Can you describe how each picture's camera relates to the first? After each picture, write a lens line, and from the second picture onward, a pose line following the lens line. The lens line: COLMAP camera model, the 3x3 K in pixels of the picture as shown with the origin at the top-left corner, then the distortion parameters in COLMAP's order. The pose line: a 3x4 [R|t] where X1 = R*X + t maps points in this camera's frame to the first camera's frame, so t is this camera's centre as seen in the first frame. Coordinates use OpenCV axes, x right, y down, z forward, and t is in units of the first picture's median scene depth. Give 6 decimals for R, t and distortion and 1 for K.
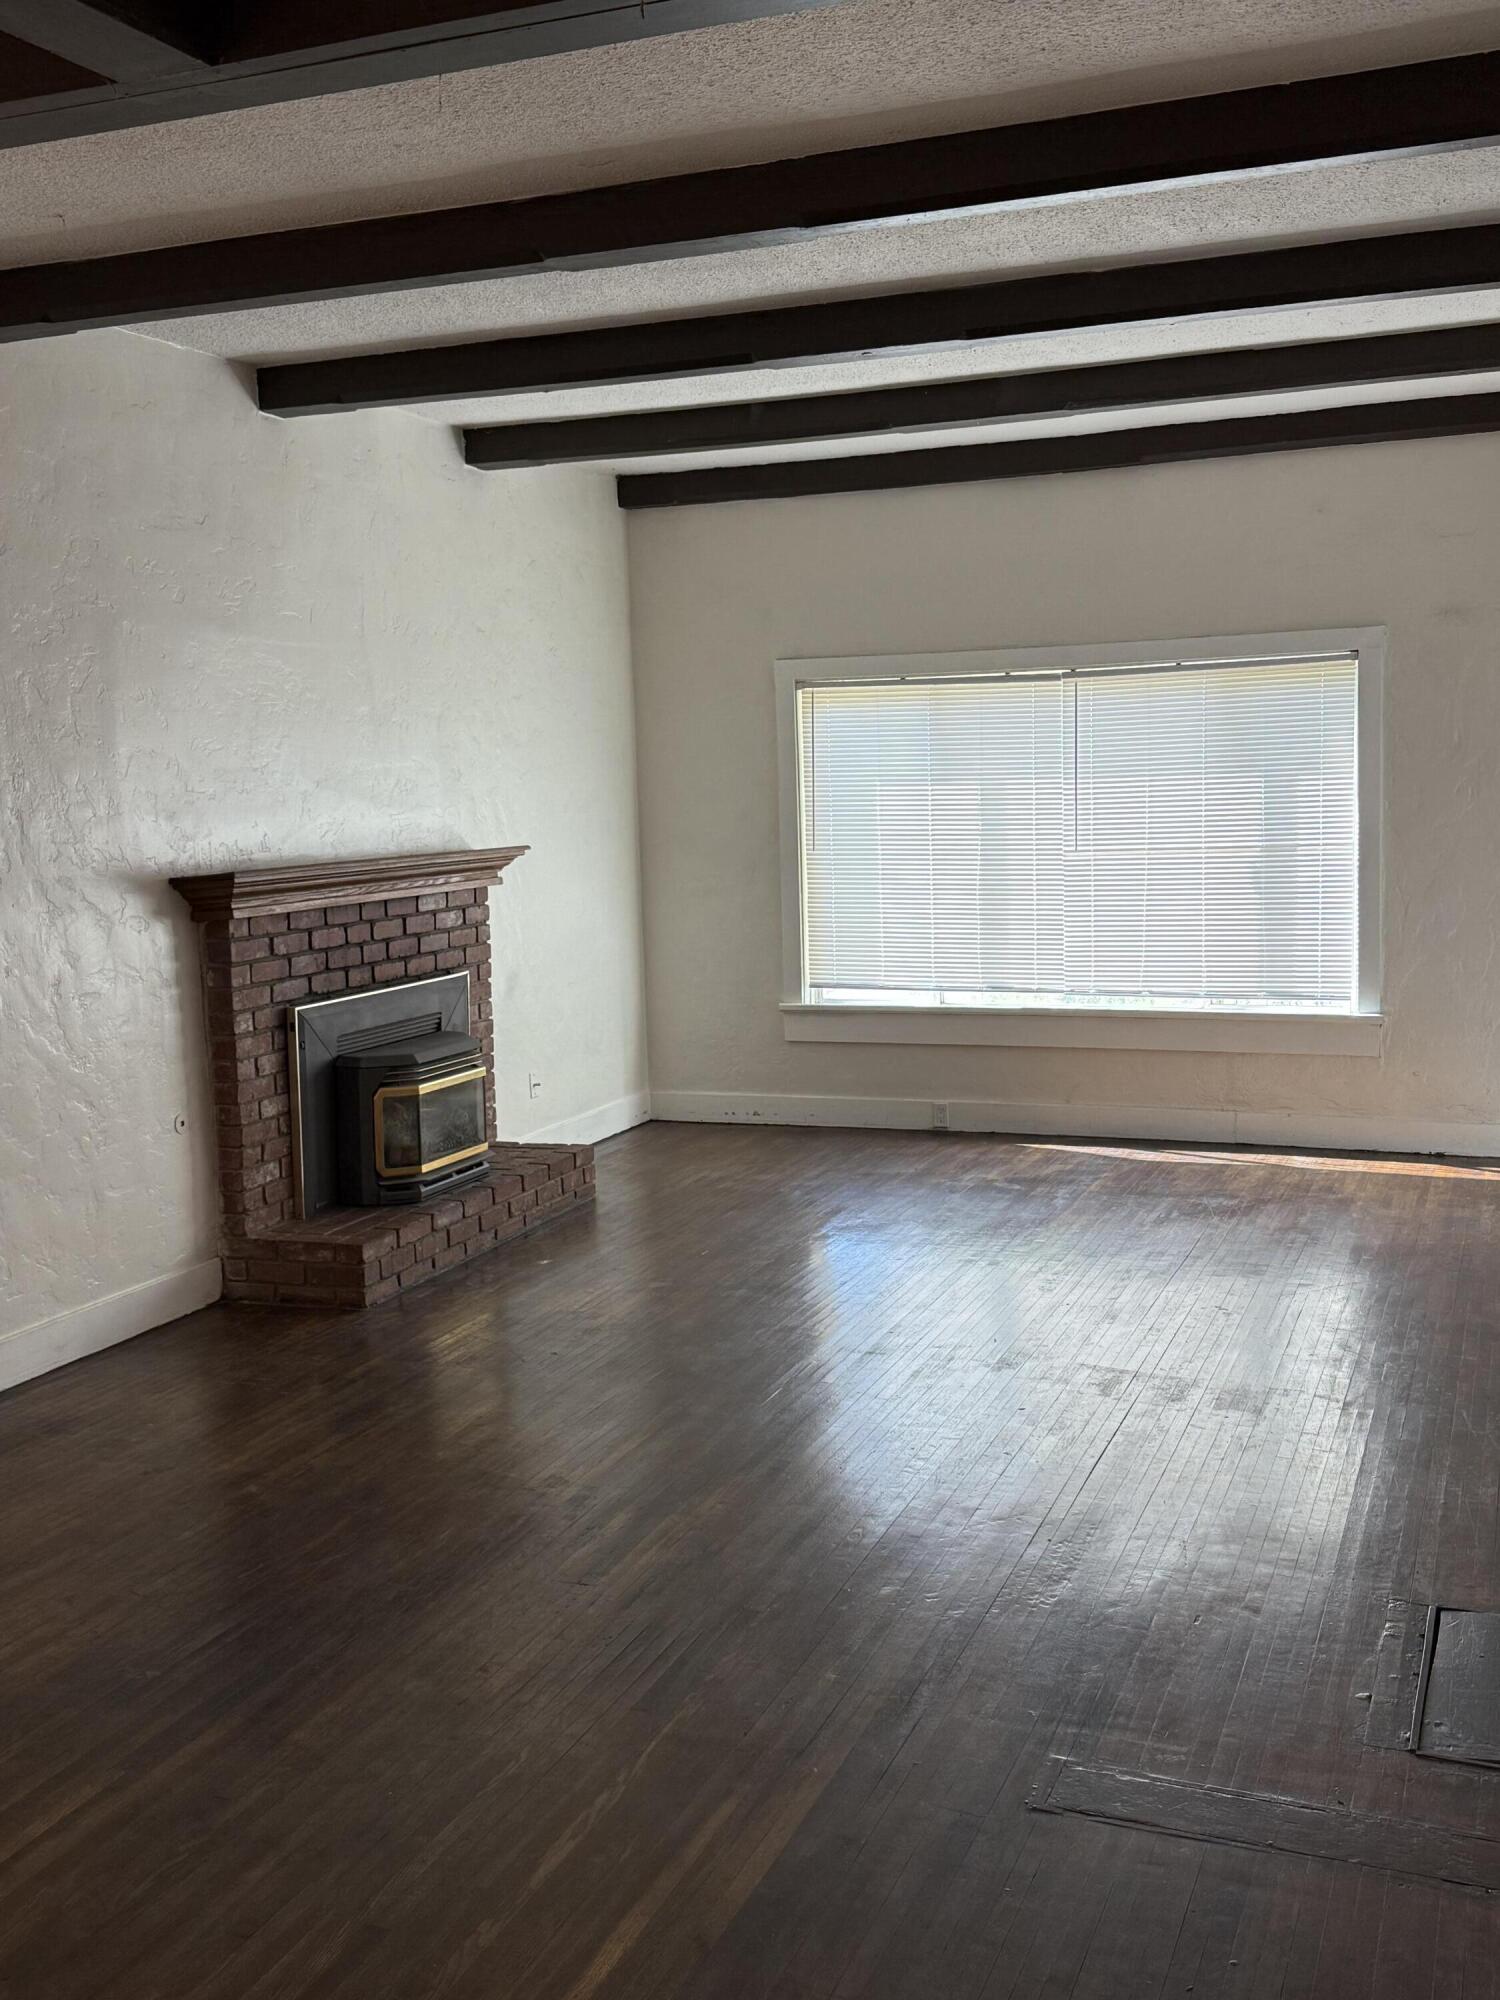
lens RADIAL K [[2001.6, 0, 749.2], [0, 2001.6, 990.2], [0, 0, 1]] dist [0.128995, 0.000000]
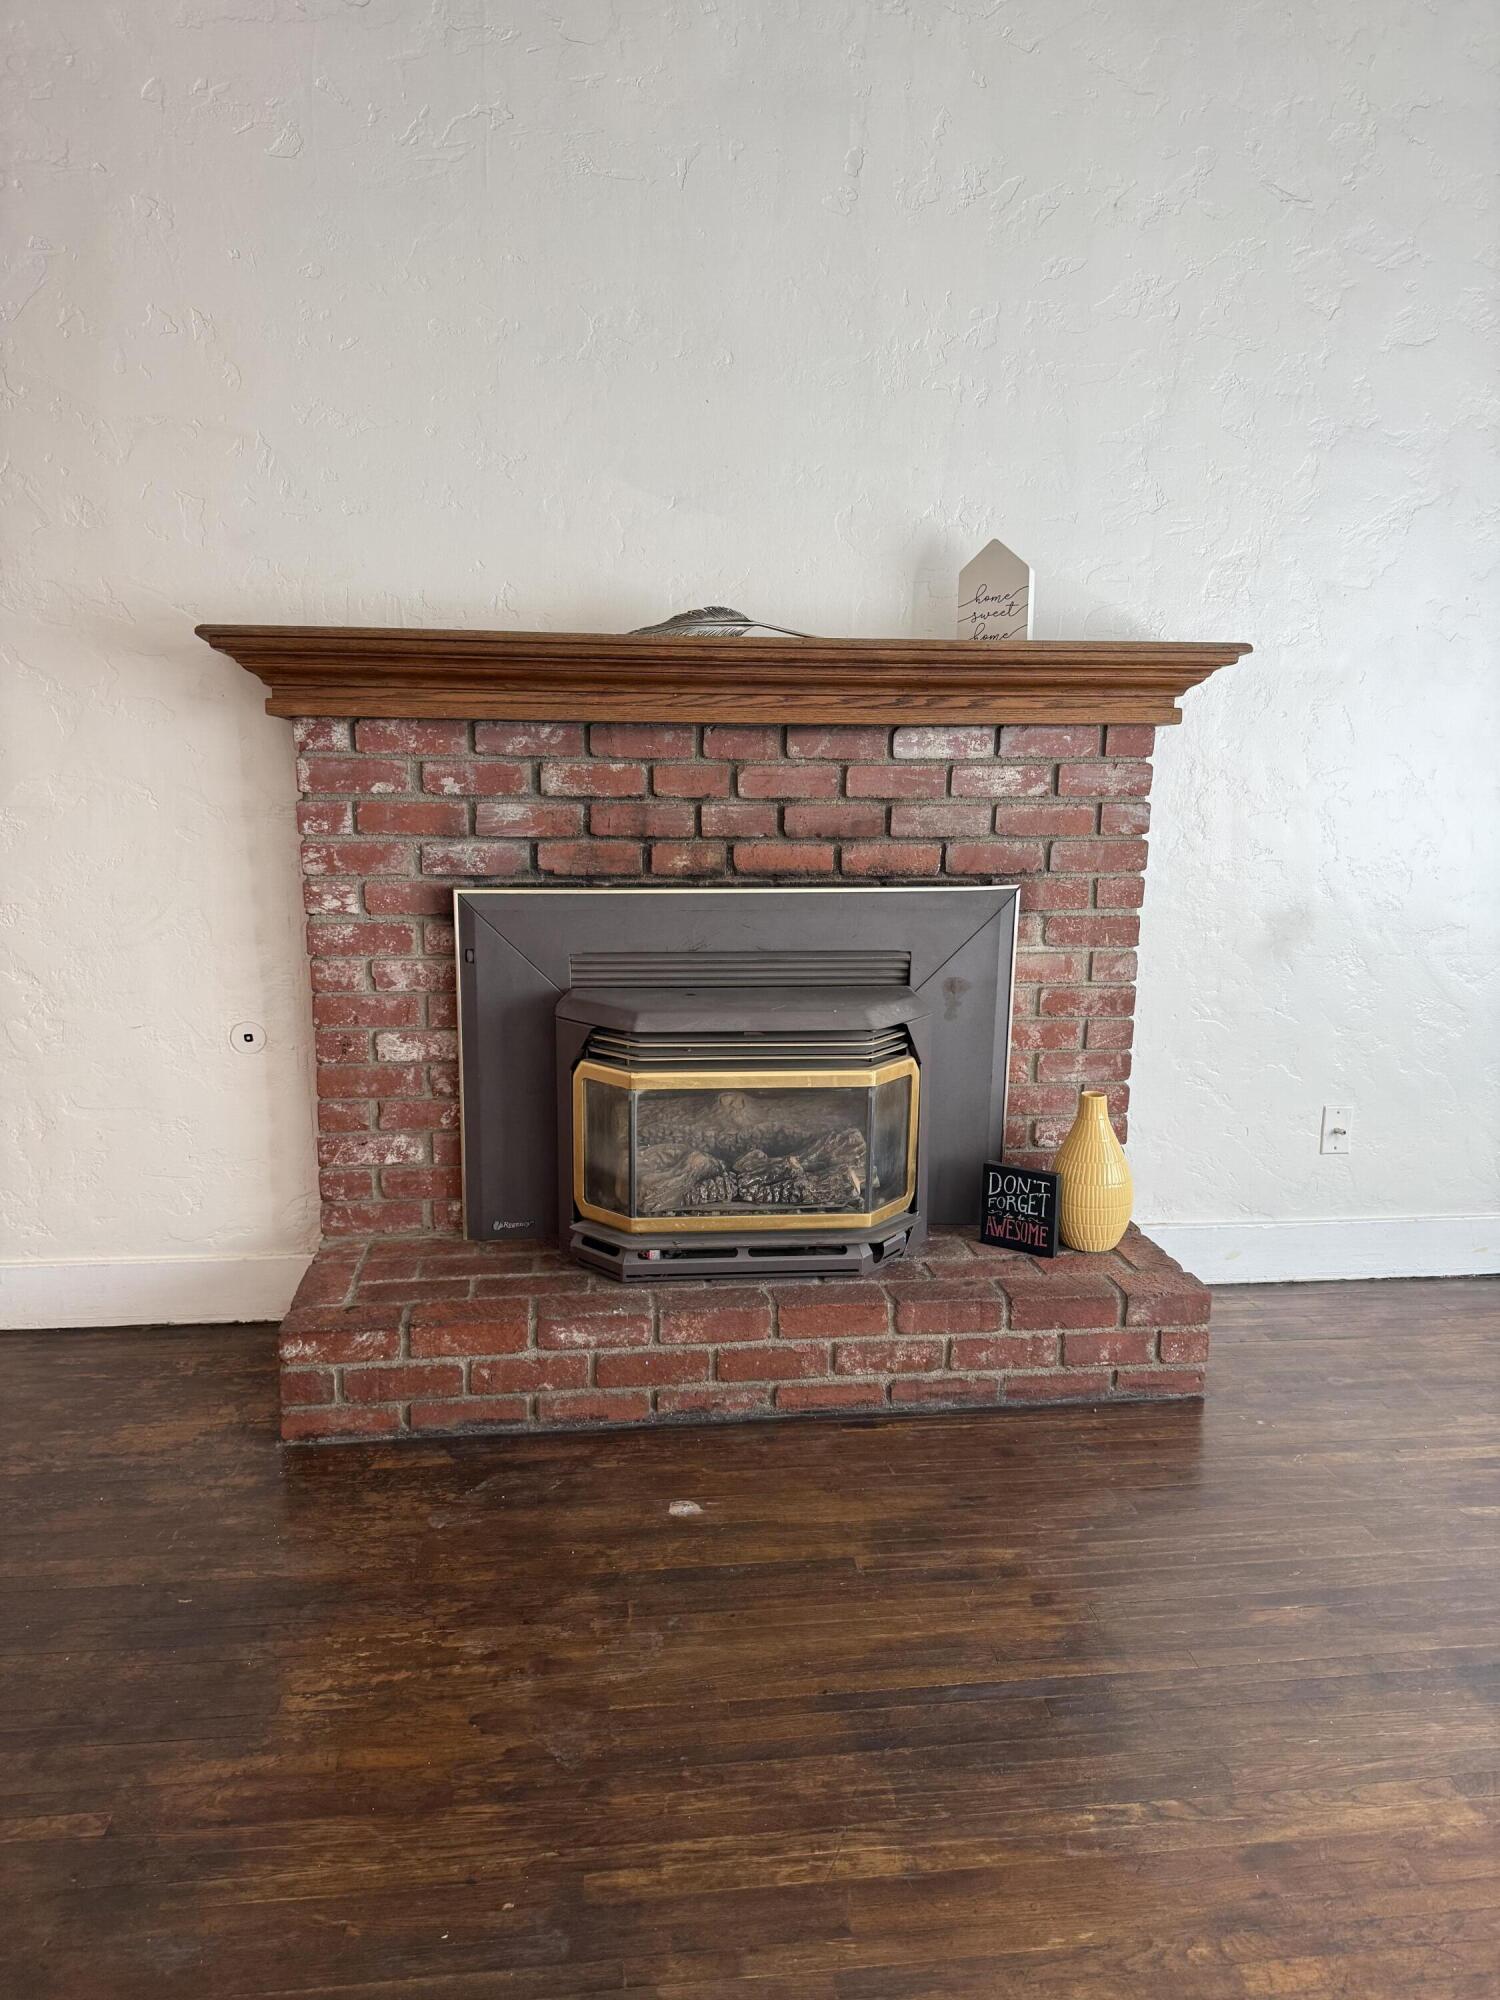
lens RADIAL K [[1425.0, 0, 749.8], [0, 1425.0, 1003.4], [0, 0, 1]] dist [0.041366, 0.001063]
pose [[0.481670, 0.211249, -0.850510, 0.138554], [-0.121658, 0.977233, 0.173825, -0.032903], [0.867867, 0.019745, 0.496404, 0.712496]]
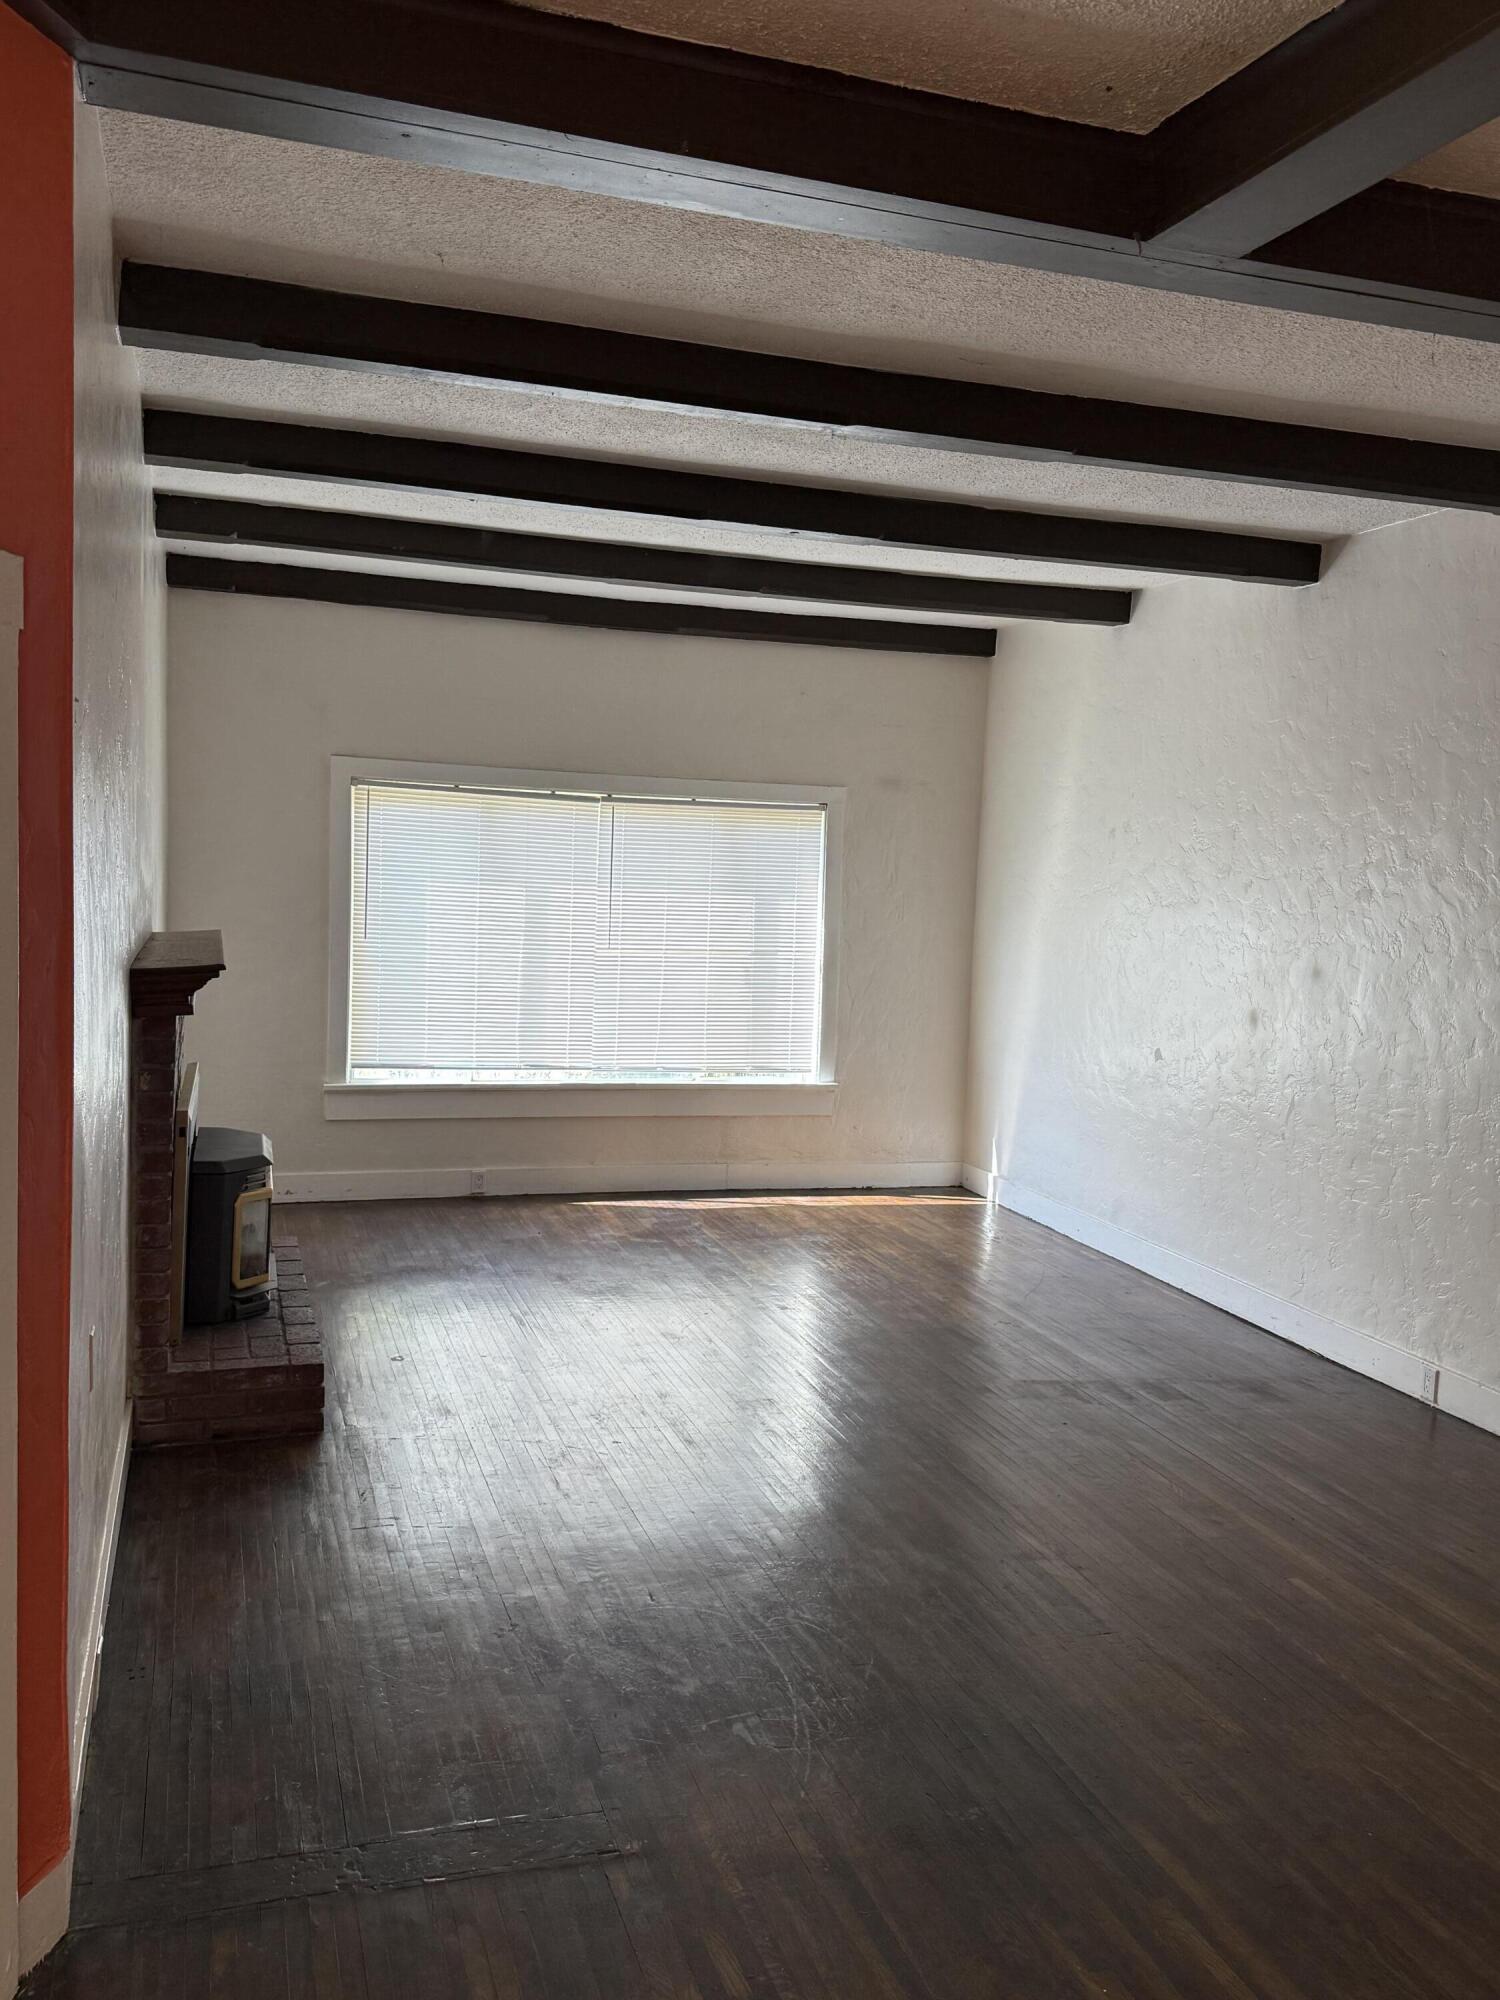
lens RADIAL K [[1684.5, 0, 752.7], [0, 1684.5, 1001.4], [0, 0, 1]] dist [0.065465, -0.018585]
pose [[0.762705, 0.008590, 0.646690, -0.428946], [0.006428, 0.999762, -0.020860, -0.018535], [-0.646715, 0.020067, 0.762468, 0.207646]]
